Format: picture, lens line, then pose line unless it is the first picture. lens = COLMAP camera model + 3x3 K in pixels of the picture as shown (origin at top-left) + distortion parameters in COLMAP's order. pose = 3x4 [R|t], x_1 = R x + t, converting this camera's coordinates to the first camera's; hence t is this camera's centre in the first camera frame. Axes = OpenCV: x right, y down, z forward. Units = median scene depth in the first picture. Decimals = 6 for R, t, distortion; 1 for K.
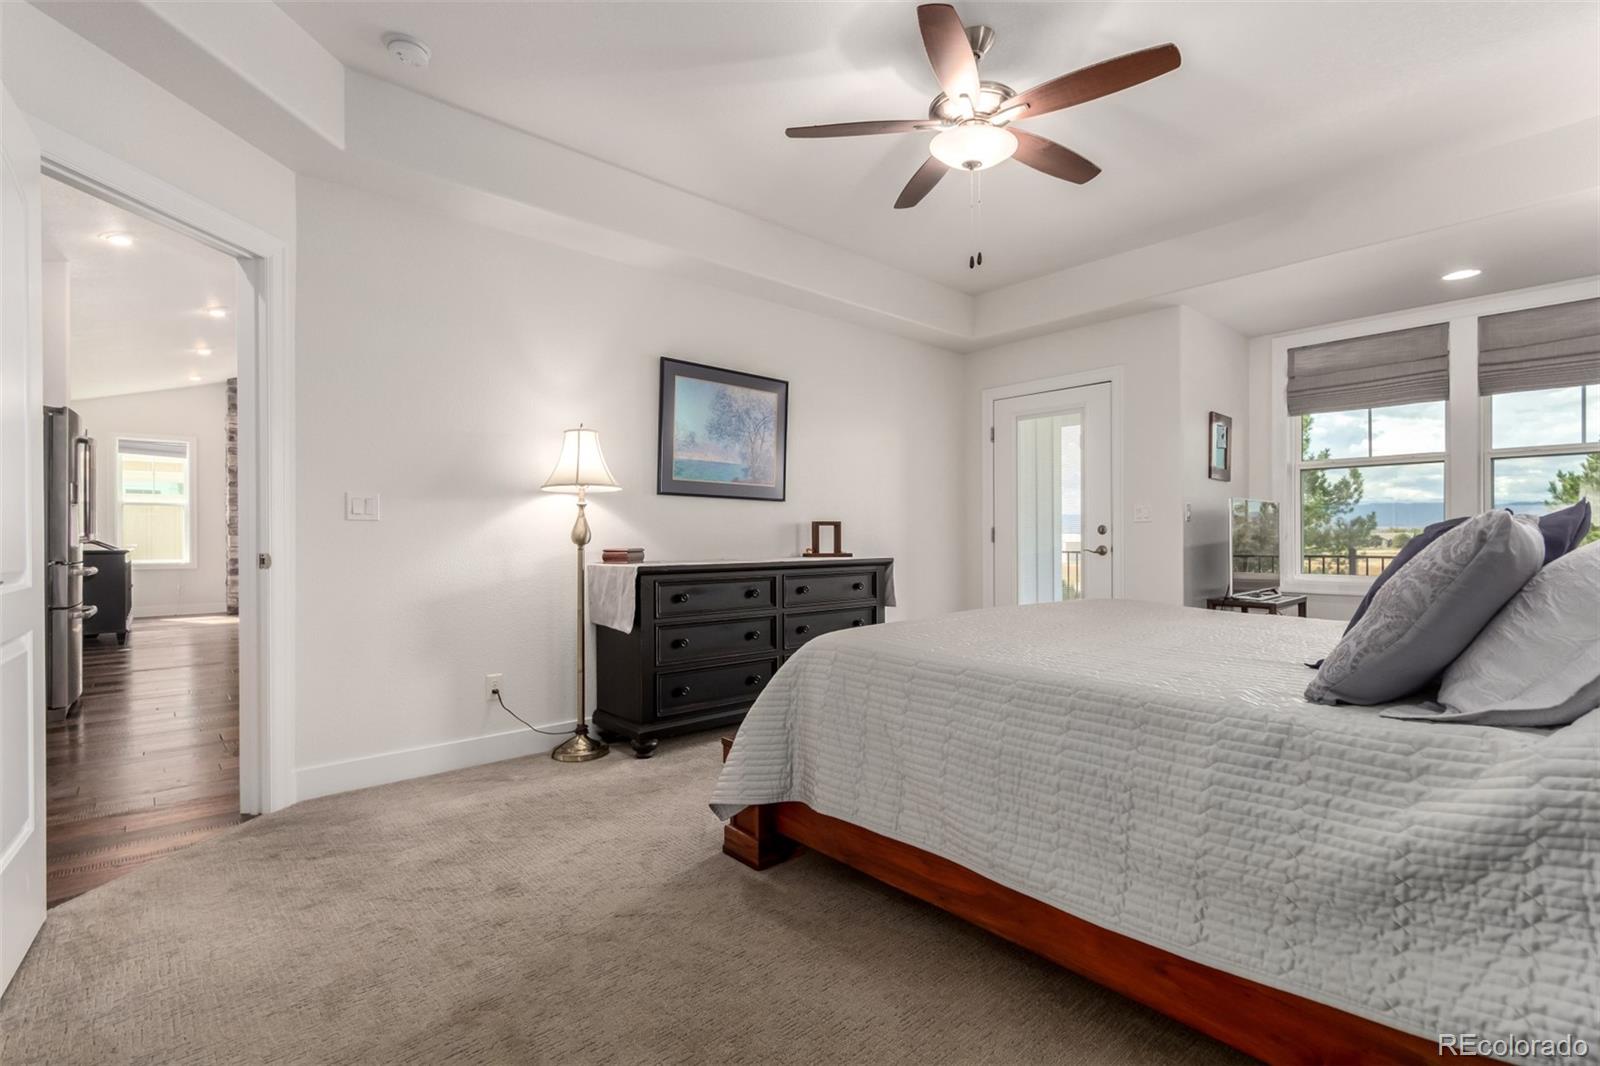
lens RADIAL K [[741.6, 0, 796.5], [0, 741.6, 536.4], [0, 0, 1]] dist [0.005692, -0.001192]
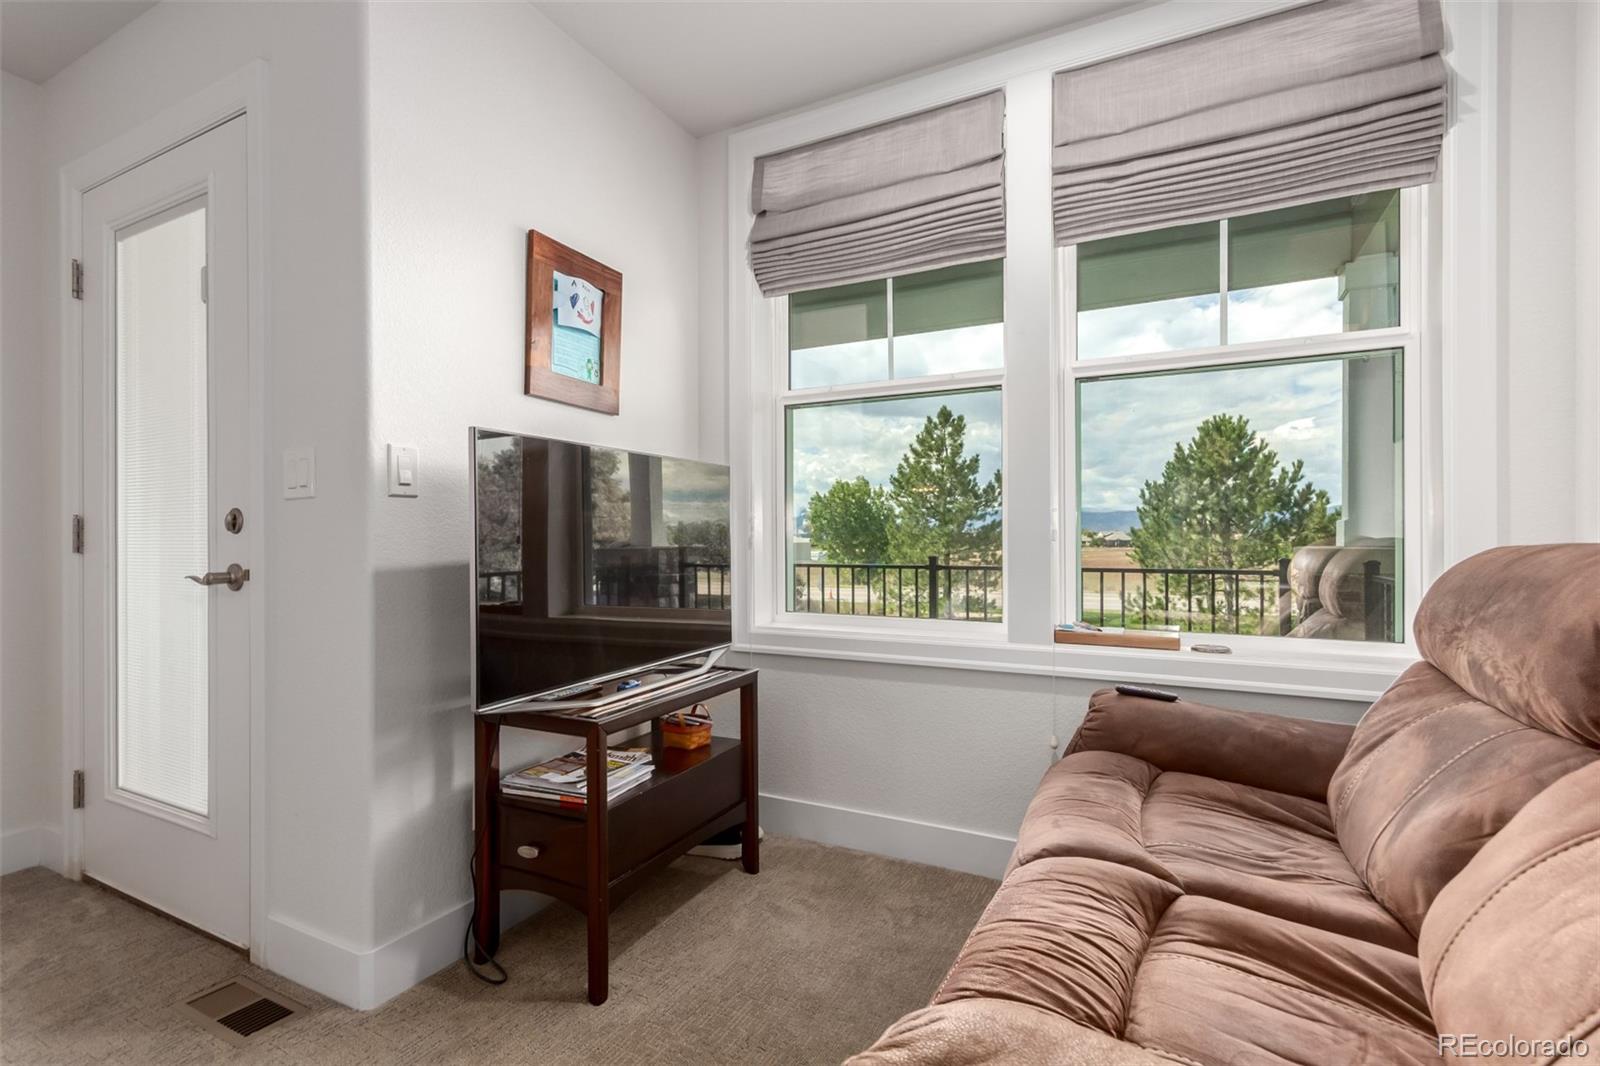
lens RADIAL K [[741.6, 0, 801.6], [0, 741.6, 529.8], [0, 0, 1]] dist [0.005692, -0.001192]
pose [[0.933828, 0.006003, 0.357672, 0.142703], [-0.002723, 0.999949, -0.009674, -0.000329], [-0.357712, 0.008060, 0.933797, 0.147317]]
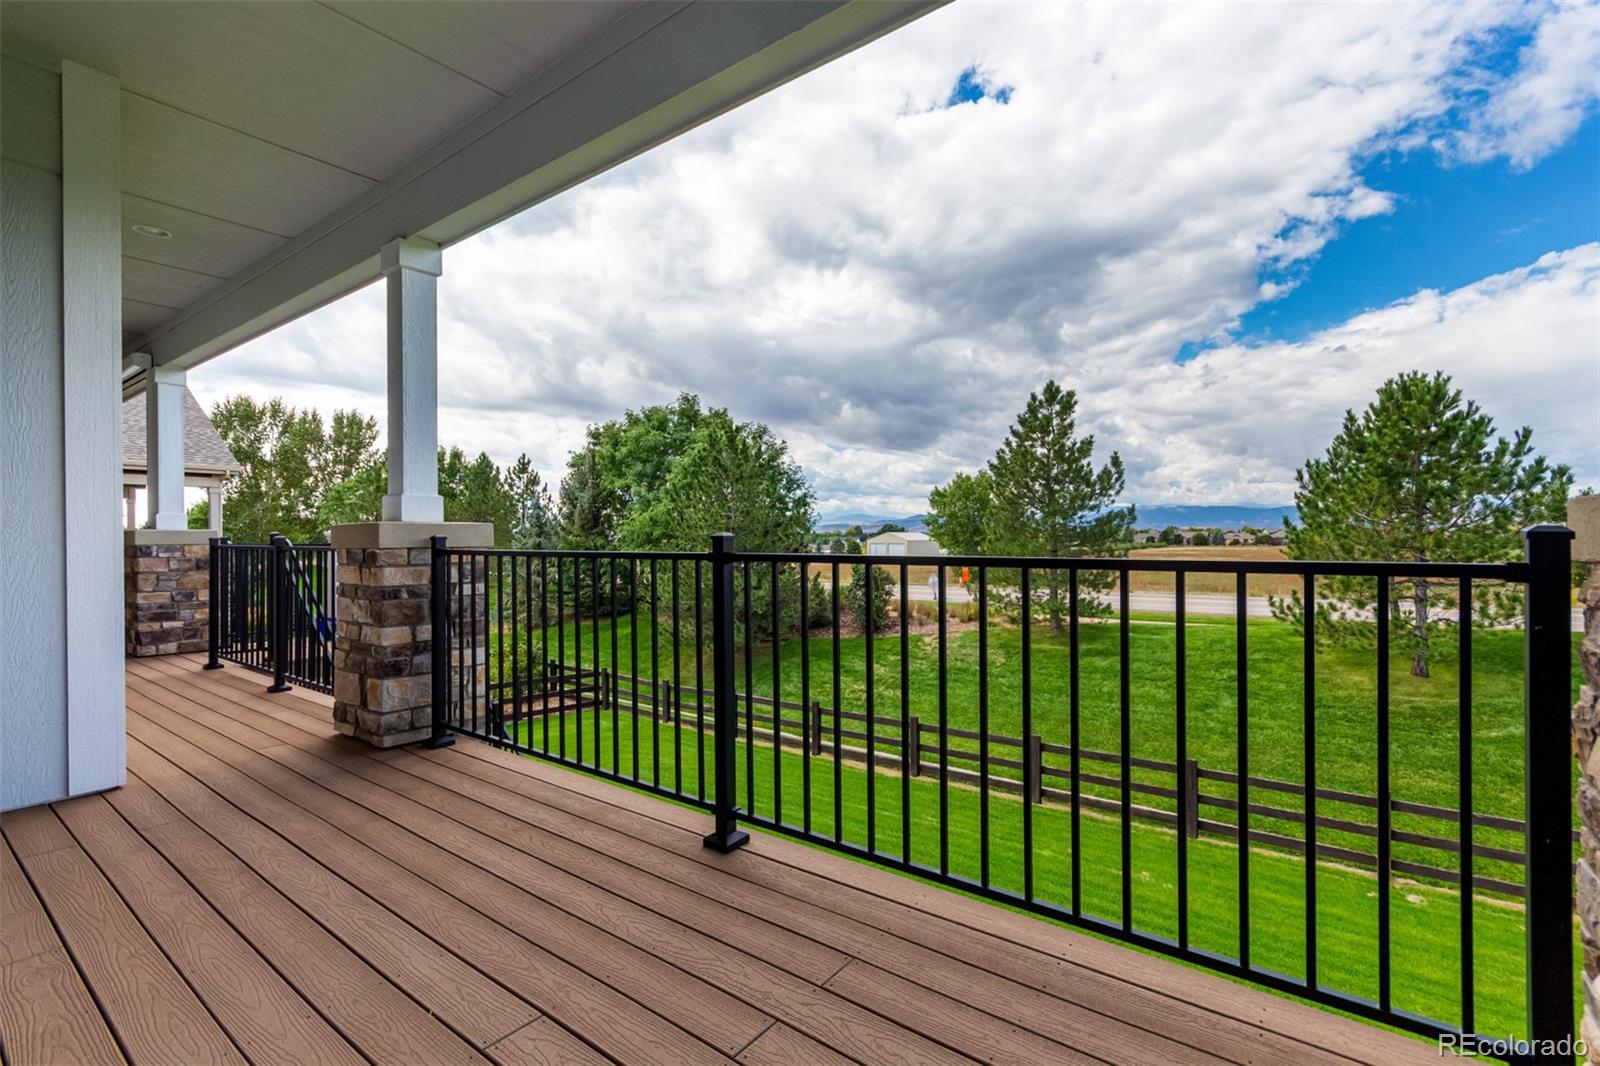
lens RADIAL K [[741.6, 0, 792.7], [0, 741.6, 539.7], [0, 0, 1]] dist [0.005692, -0.001192]
pose [[0.983434, -0.001689, 0.181260, 0.252948], [0.000655, 0.999983, 0.005764, 0.006078], [-0.181266, -0.005550, 0.983418, 0.230237]]
